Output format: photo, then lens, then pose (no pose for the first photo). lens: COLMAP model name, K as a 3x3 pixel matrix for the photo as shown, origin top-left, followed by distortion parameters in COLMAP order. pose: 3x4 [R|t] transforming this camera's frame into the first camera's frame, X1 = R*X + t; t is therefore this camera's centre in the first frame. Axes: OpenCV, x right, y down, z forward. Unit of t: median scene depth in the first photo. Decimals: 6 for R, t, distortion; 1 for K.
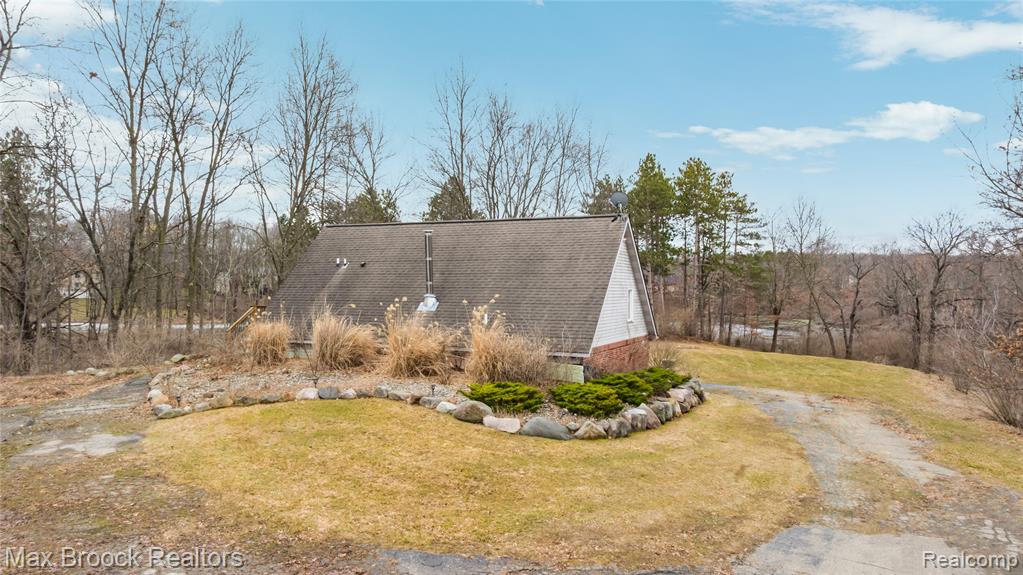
lens RADIAL K [[756.6, 0, 512.1], [0, 756.6, 288.0], [0, 0, 1]] dist [0.026676, -0.002019]
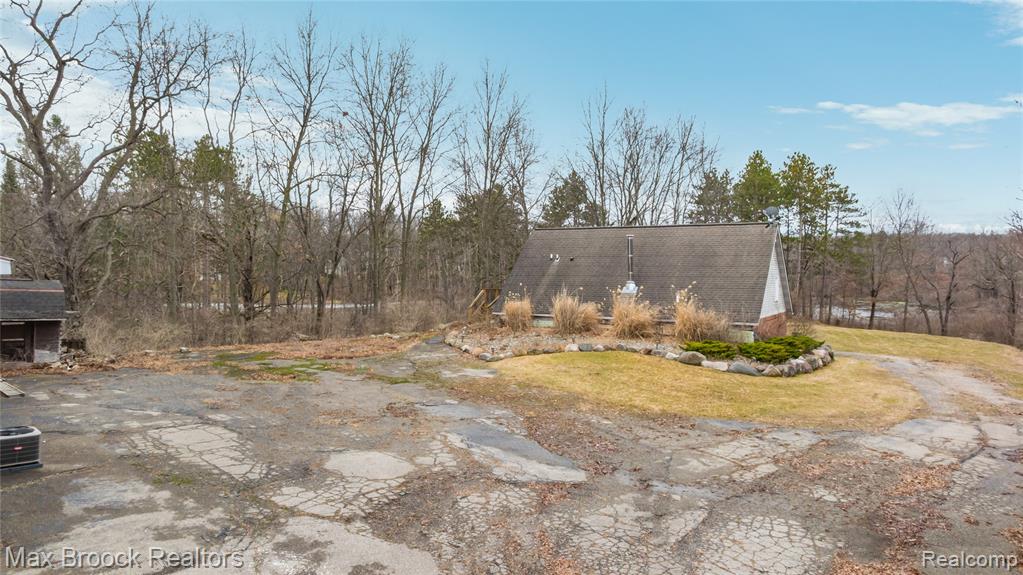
lens RADIAL K [[744.1, 0, 513.1], [0, 744.1, 304.1], [0, 0, 1]] dist [-0.026511, 0.084176]
pose [[0.994314, 0.003450, -0.106436, -0.173165], [0.001435, 0.998950, 0.045783, -0.012087], [0.106482, -0.045675, 0.993265, -0.368630]]
